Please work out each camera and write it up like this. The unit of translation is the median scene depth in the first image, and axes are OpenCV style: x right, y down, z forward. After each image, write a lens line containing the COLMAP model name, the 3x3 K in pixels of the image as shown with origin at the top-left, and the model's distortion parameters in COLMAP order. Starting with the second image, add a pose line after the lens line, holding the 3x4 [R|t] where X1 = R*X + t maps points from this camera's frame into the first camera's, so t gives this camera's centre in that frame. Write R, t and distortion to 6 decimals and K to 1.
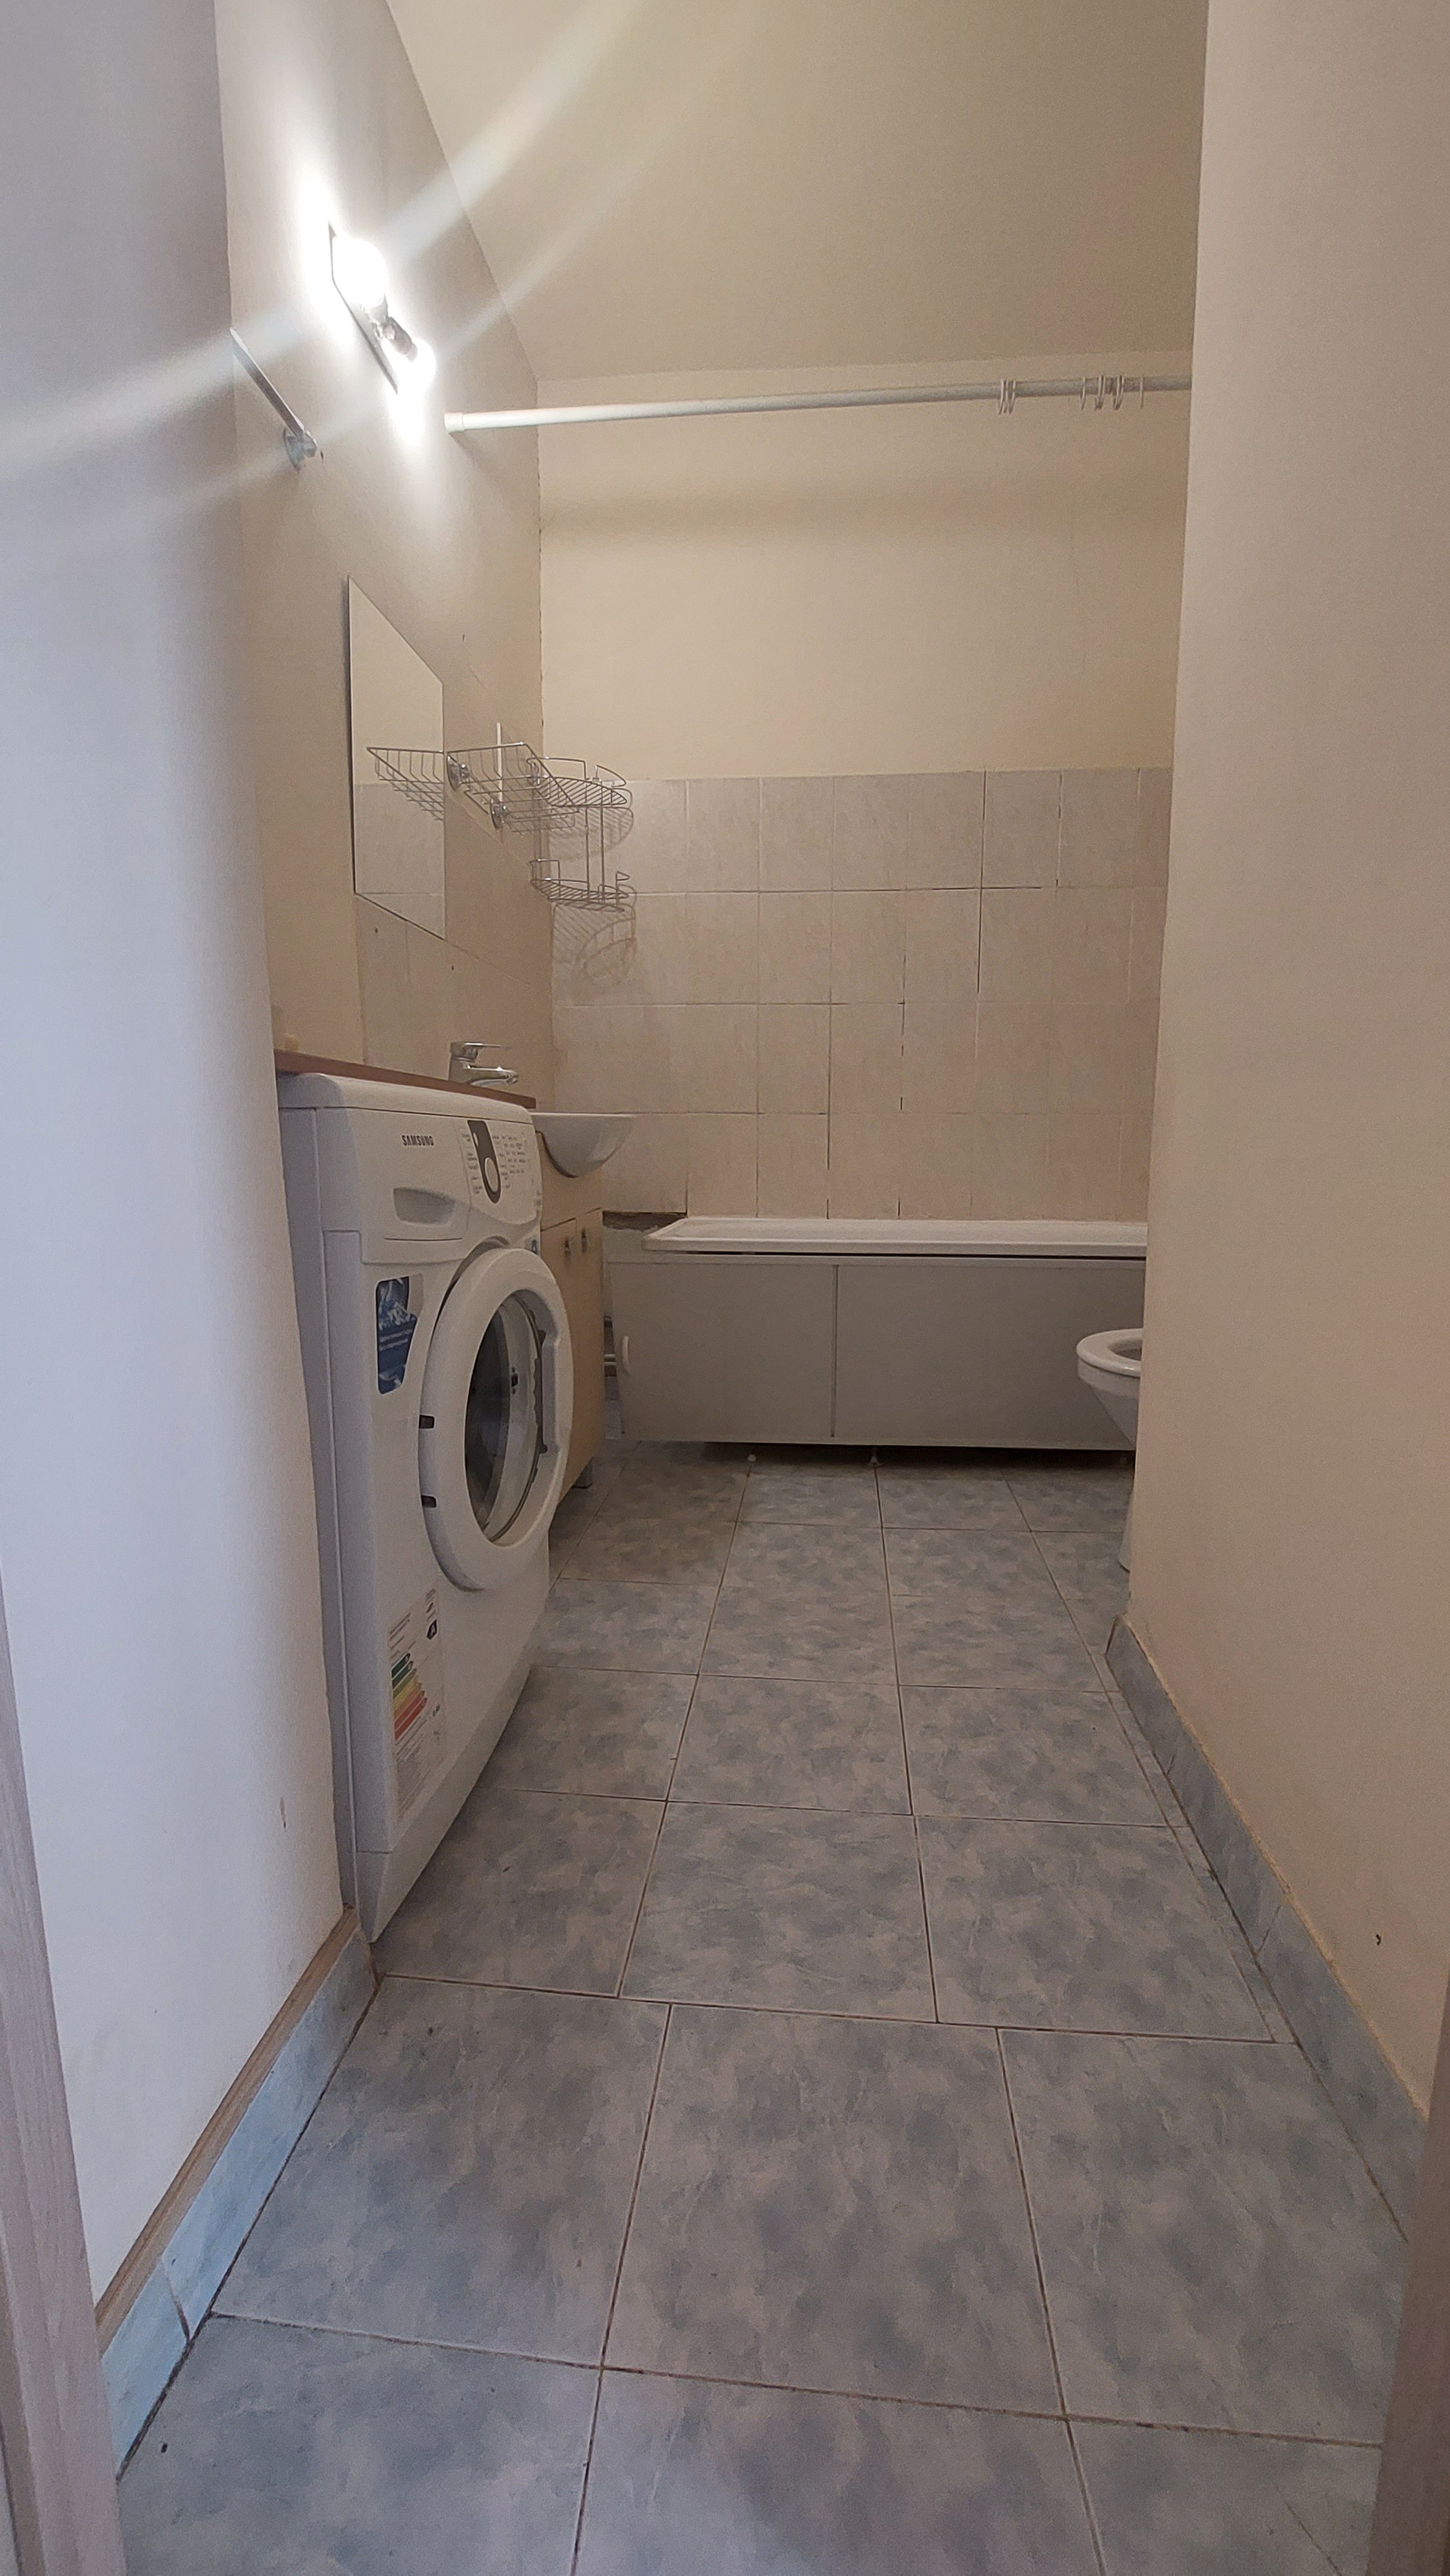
lens RADIAL K [[1022.3, 0, 741.3], [0, 1022.3, 1299.6], [0, 0, 1]] dist [-0.024399, 0.000596]
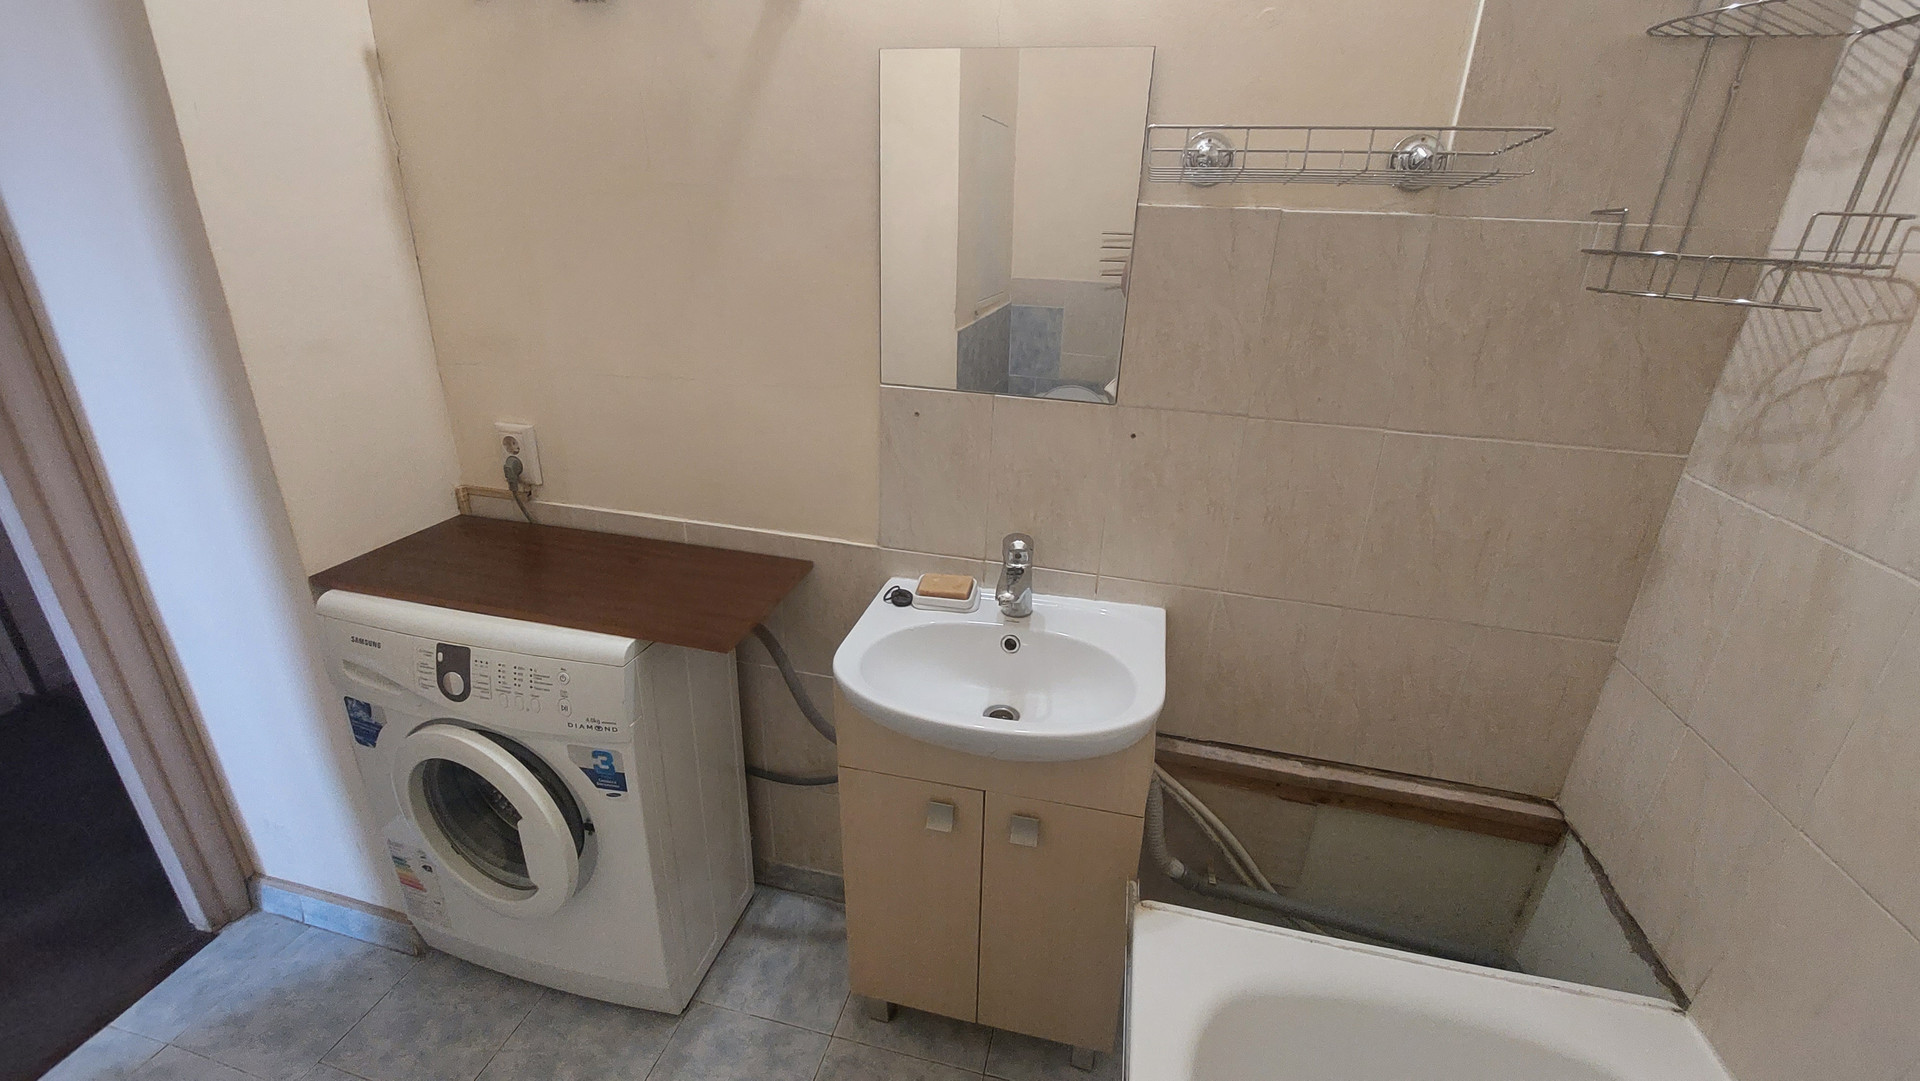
lens RADIAL K [[762.1, 0, 964.7], [0, 762.1, 531.5], [0, 0, 1]] dist [-0.024399, 0.000596]
pose [[-0.145596, 0.359537, -0.921702, 0.224483], [-0.184829, 0.905343, 0.382352, -0.354817], [0.971926, 0.226026, -0.065361, 0.723529]]
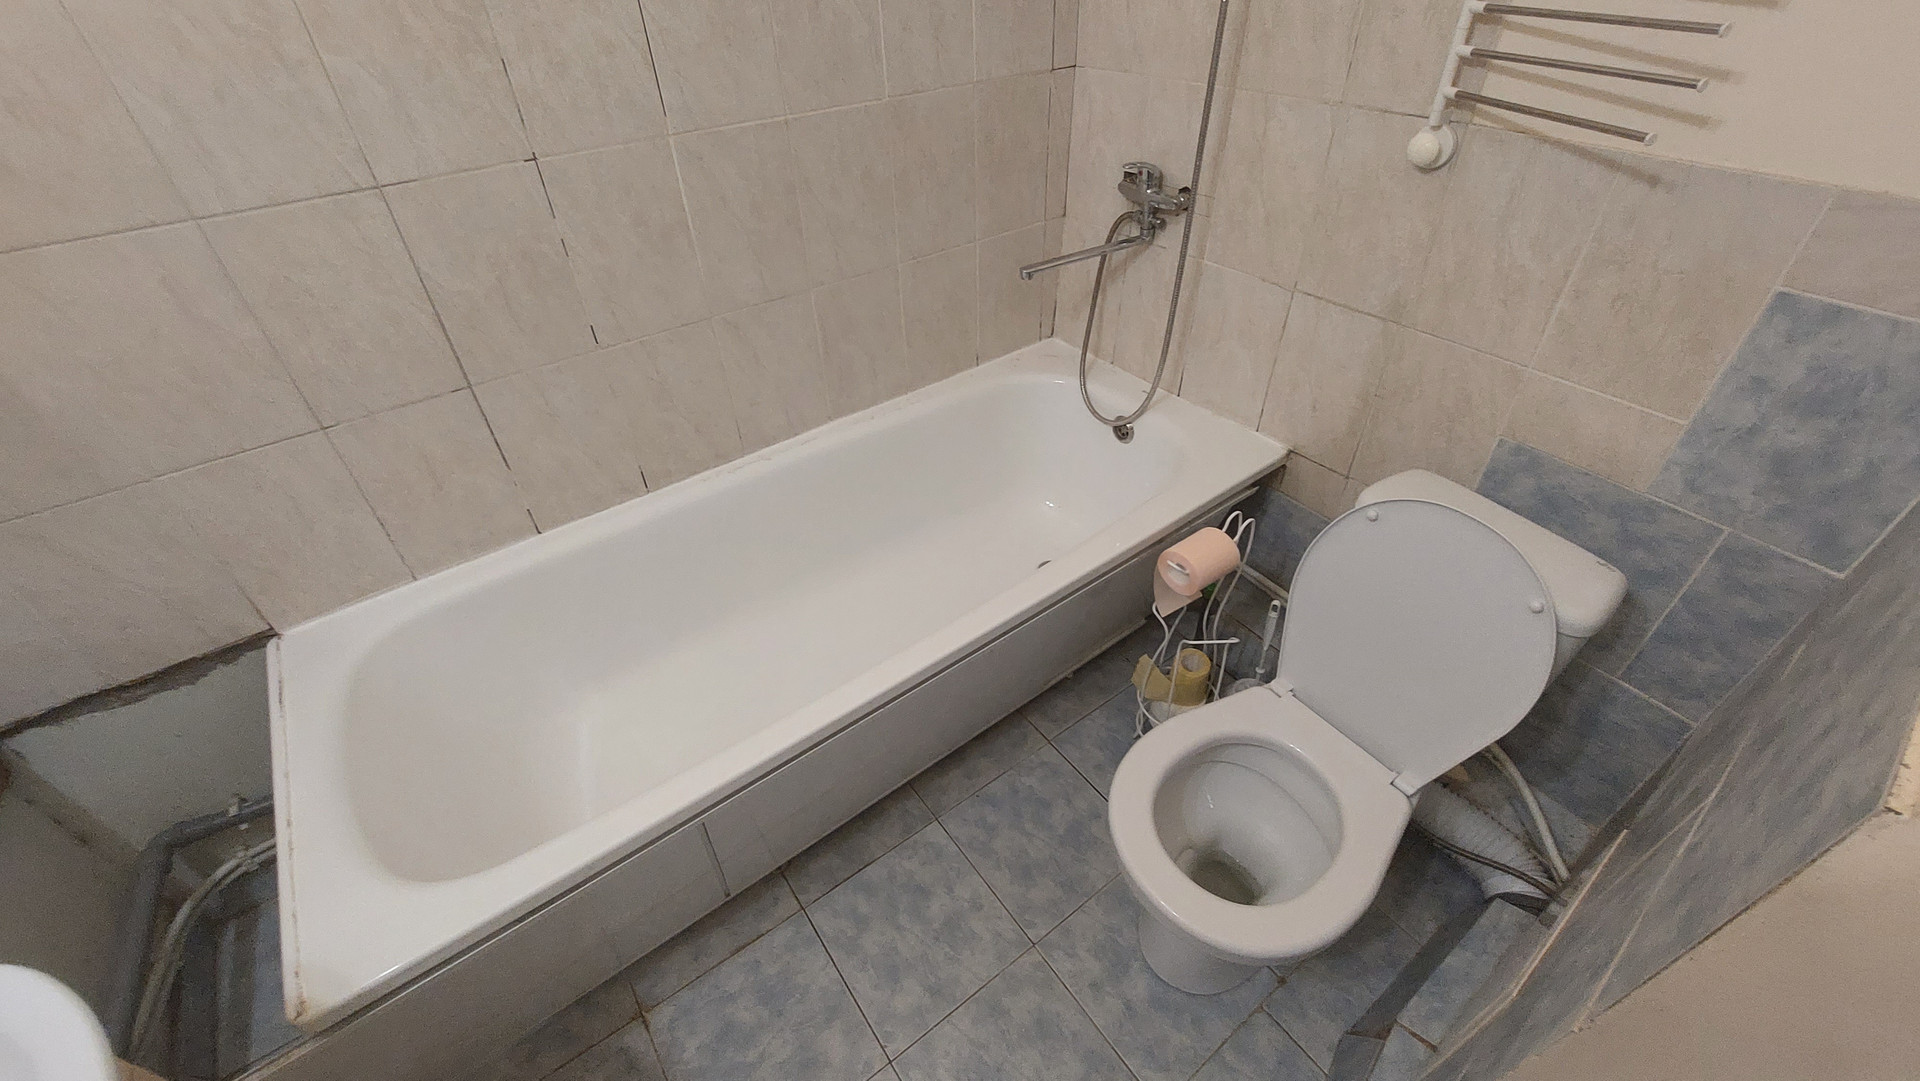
lens RADIAL K [[762.1, 0, 958.0], [0, 762.1, 531.0], [0, 0, 1]] dist [-0.024399, 0.000596]
pose [[0.751535, -0.428009, 0.501999, 0.047730], [0.125422, 0.839782, 0.528238, -0.315152], [-0.647660, -0.334028, 0.684808, 0.543432]]
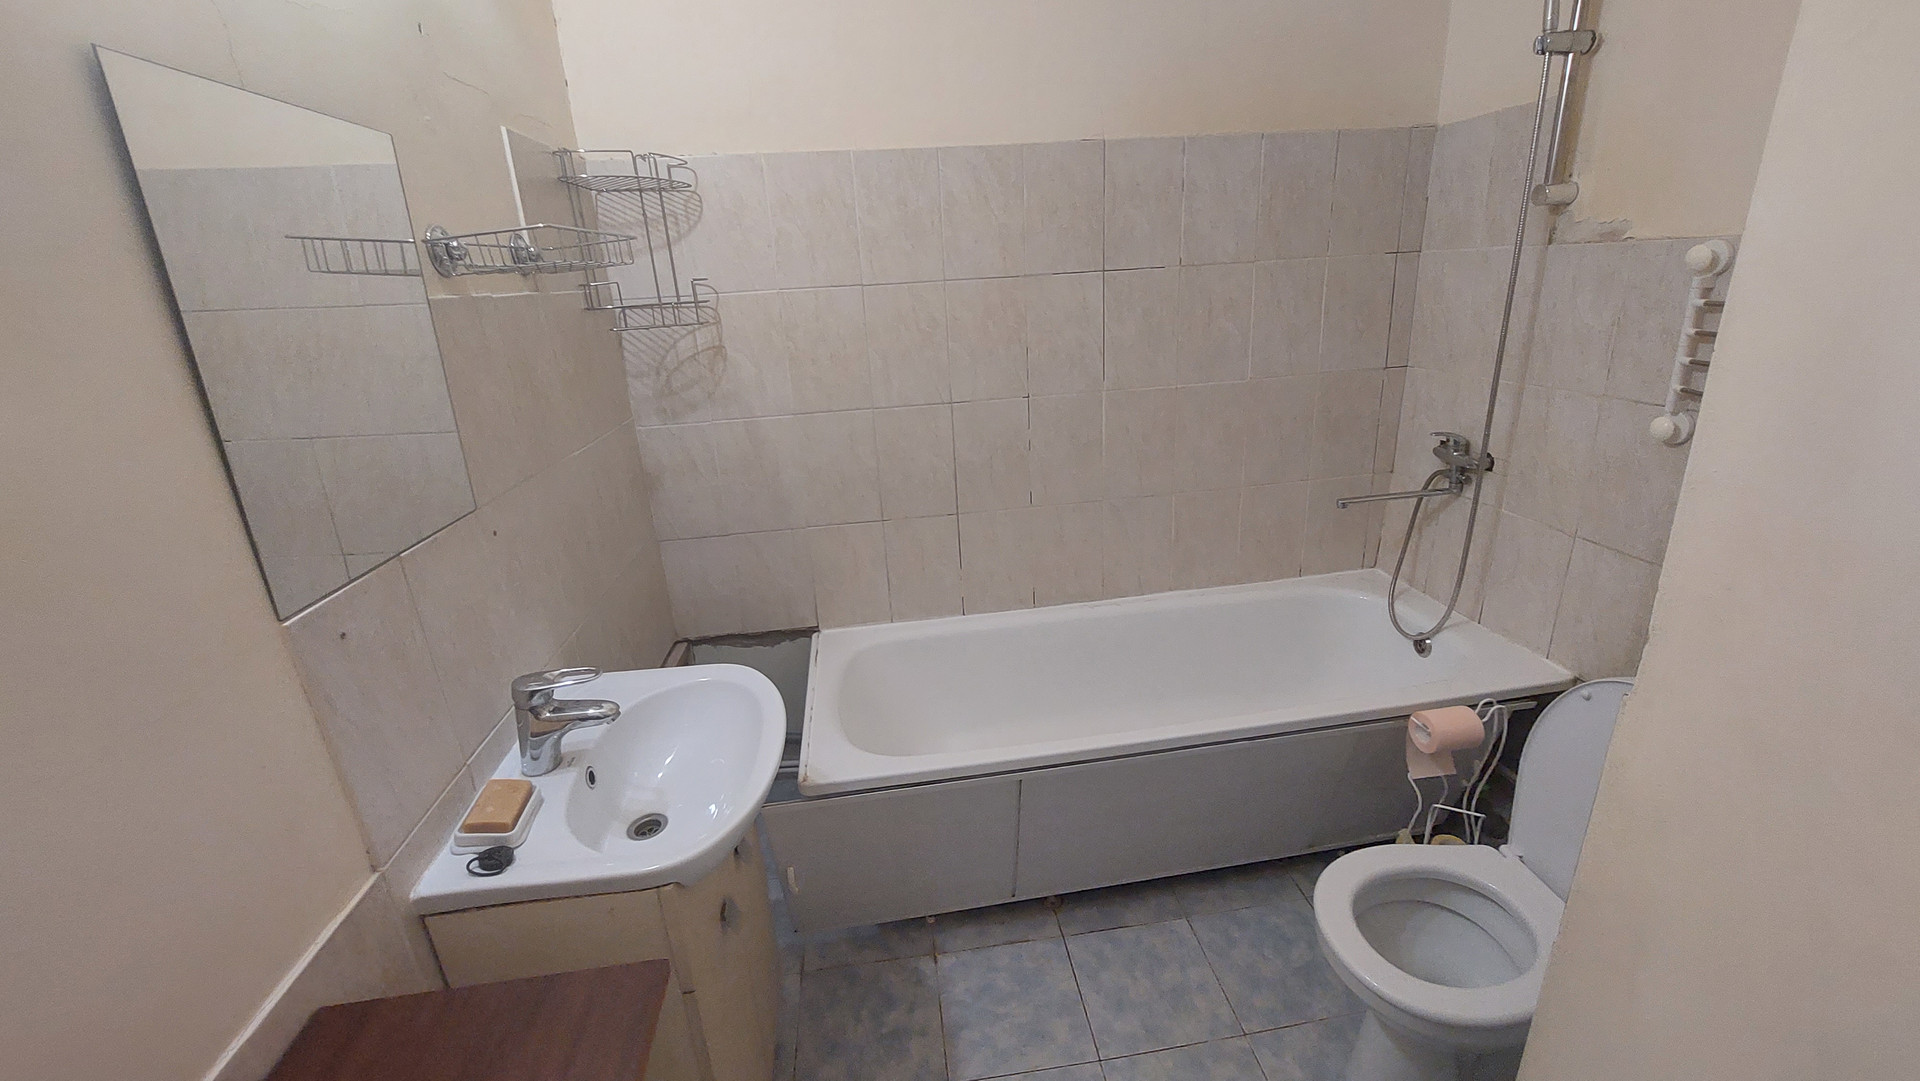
lens RADIAL K [[762.1, 0, 962.0], [0, 762.1, 532.9], [0, 0, 1]] dist [-0.024399, 0.000596]
pose [[0.975829, -0.119350, 0.183067, -0.044980], [0.086796, 0.980458, 0.176544, -0.305241], [-0.200560, -0.156387, 0.967119, 0.321676]]
